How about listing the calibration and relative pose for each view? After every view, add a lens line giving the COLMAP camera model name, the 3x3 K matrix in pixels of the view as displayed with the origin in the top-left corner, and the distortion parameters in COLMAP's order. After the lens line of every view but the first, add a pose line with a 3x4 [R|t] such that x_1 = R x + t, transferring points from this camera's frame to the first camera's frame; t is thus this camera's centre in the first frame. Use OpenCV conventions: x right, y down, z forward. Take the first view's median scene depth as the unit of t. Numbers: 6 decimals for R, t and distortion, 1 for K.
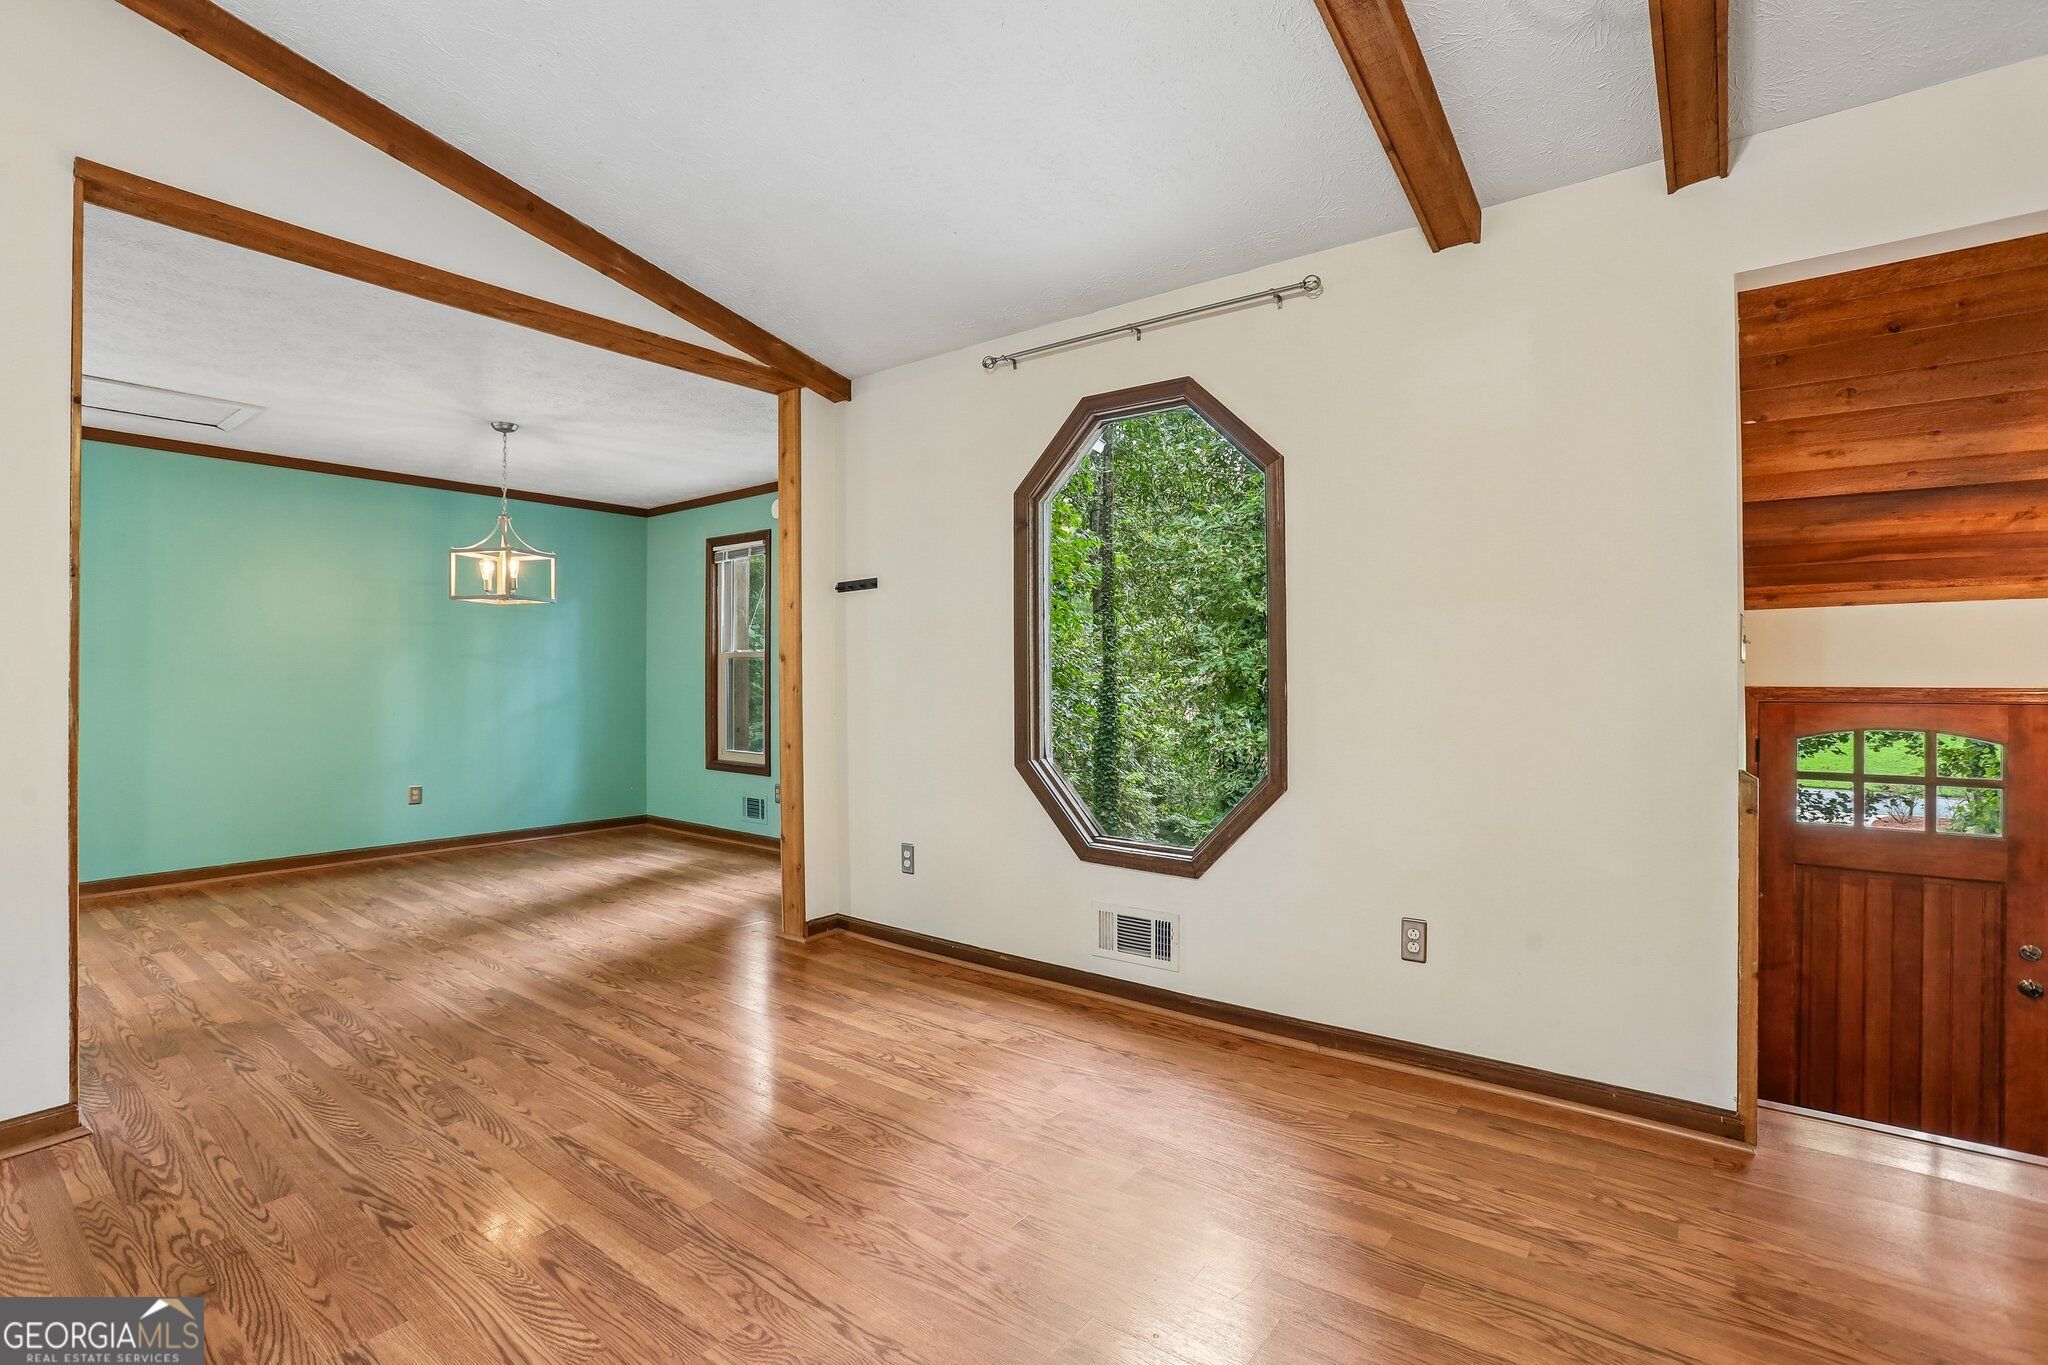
lens RADIAL K [[936.7, 0, 1009.2], [0, 936.7, 683.9], [0, 0, 1]] dist [-0.060216, 0.020757]
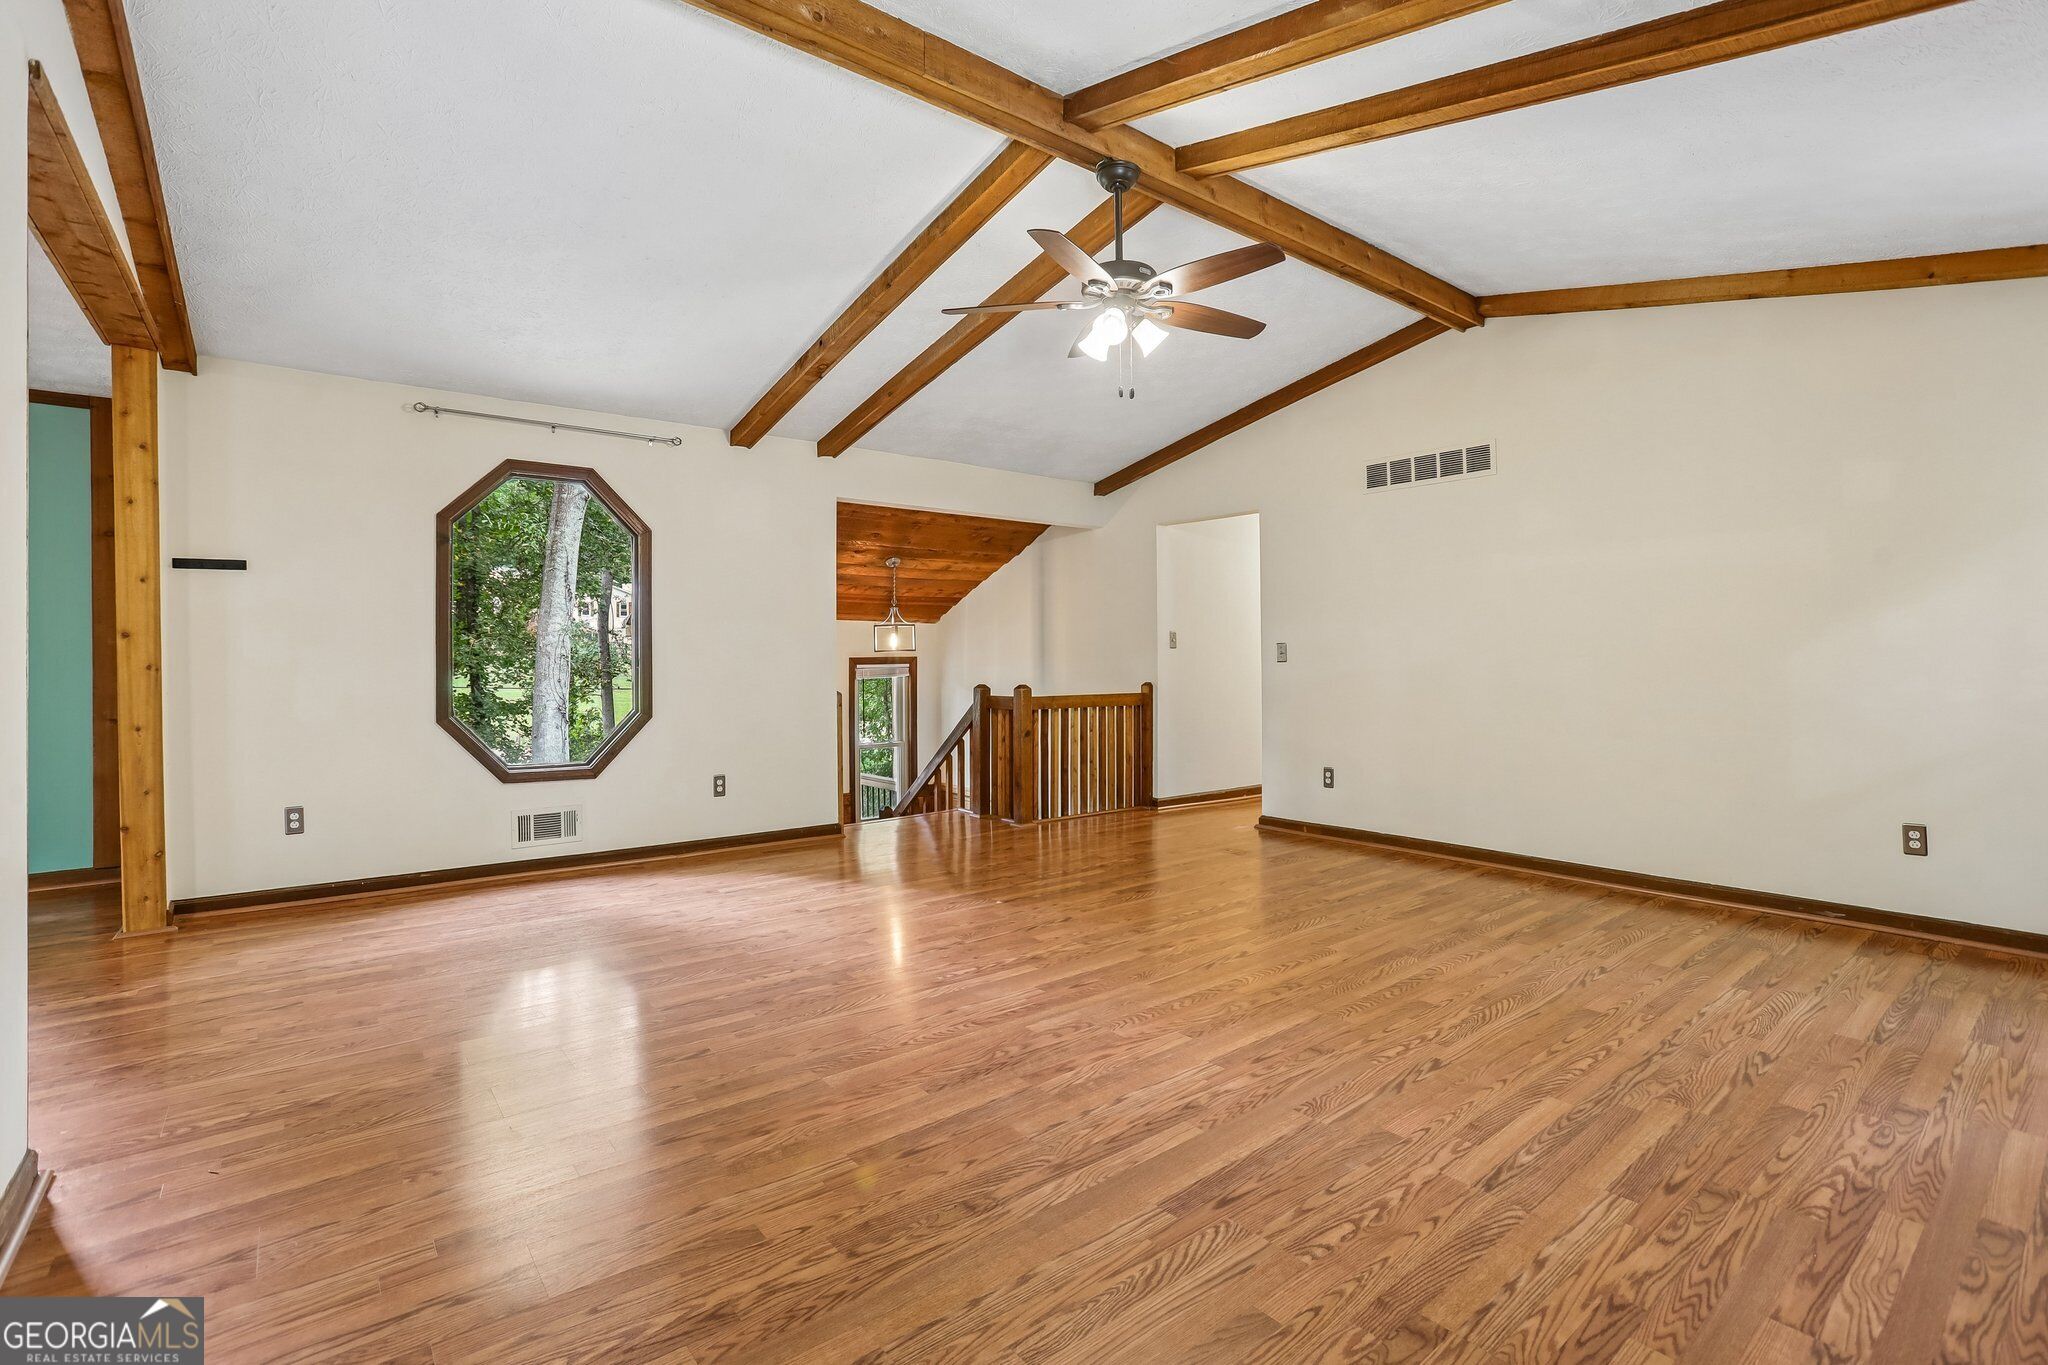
lens RADIAL K [[931.8, 0, 1026.0], [0, 931.8, 674.1], [0, 0, 1]] dist [-0.053313, 0.023288]
pose [[0.228317, -0.021740, 0.973344, -0.995415], [0.006907, 0.999762, 0.020710, -0.000882], [-0.973562, 0.001994, 0.228413, -0.080199]]
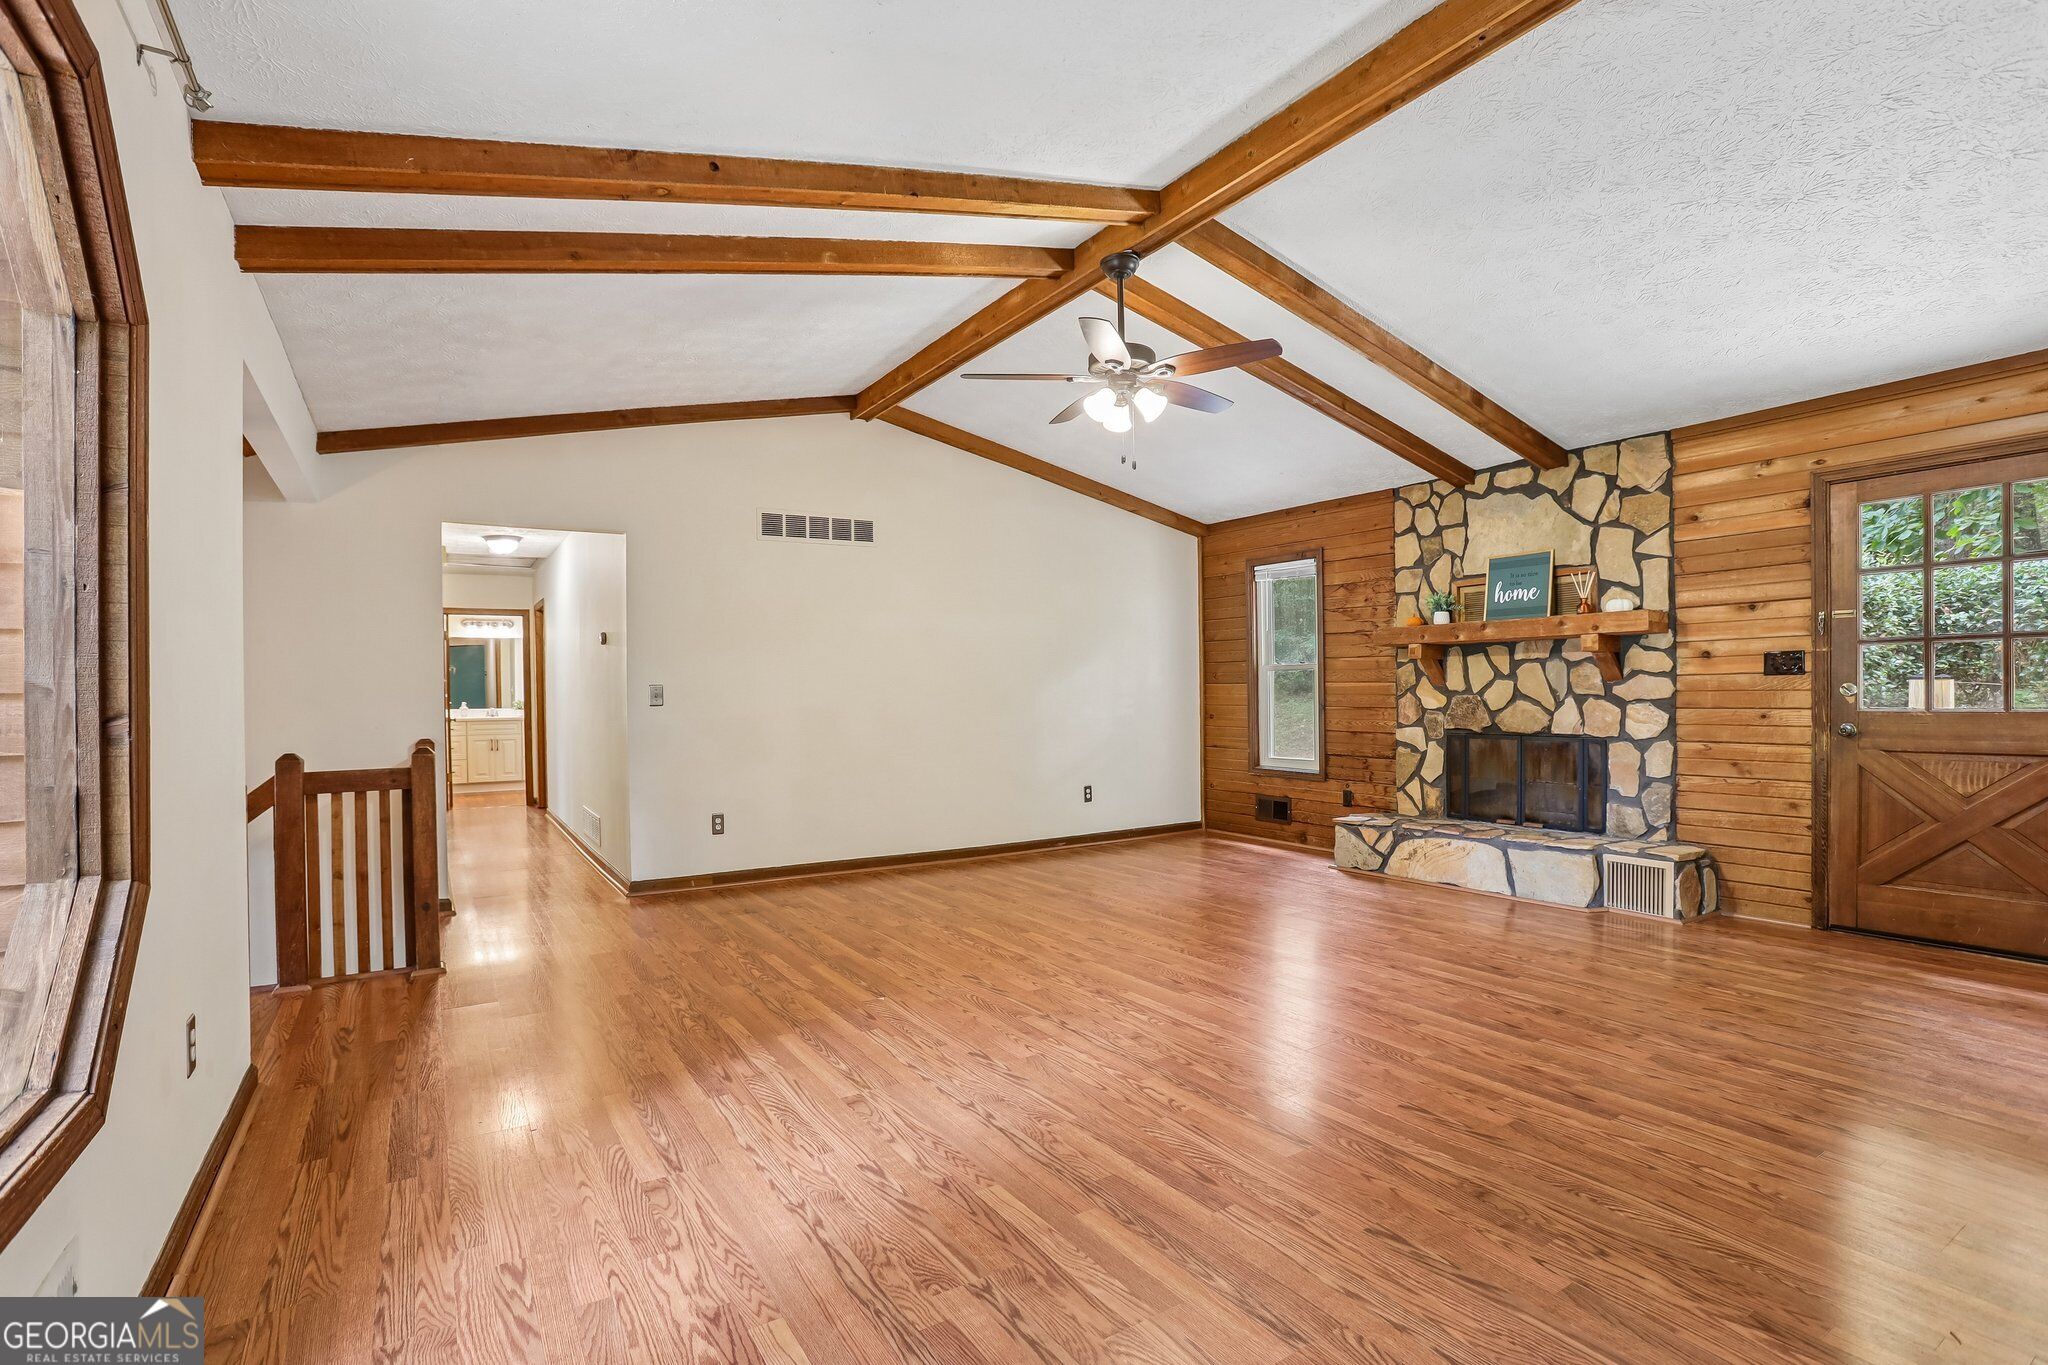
lens RADIAL K [[950.5, 0, 993.2], [0, 950.5, 710.8], [0, 0, 1]] dist [-0.044037, 0.000311]
pose [[-0.936382, 0.002439, 0.350974, -0.323052], [0.011316, 0.999666, 0.023242, -0.004996], [-0.350800, 0.025735, -0.936097, 1.066303]]
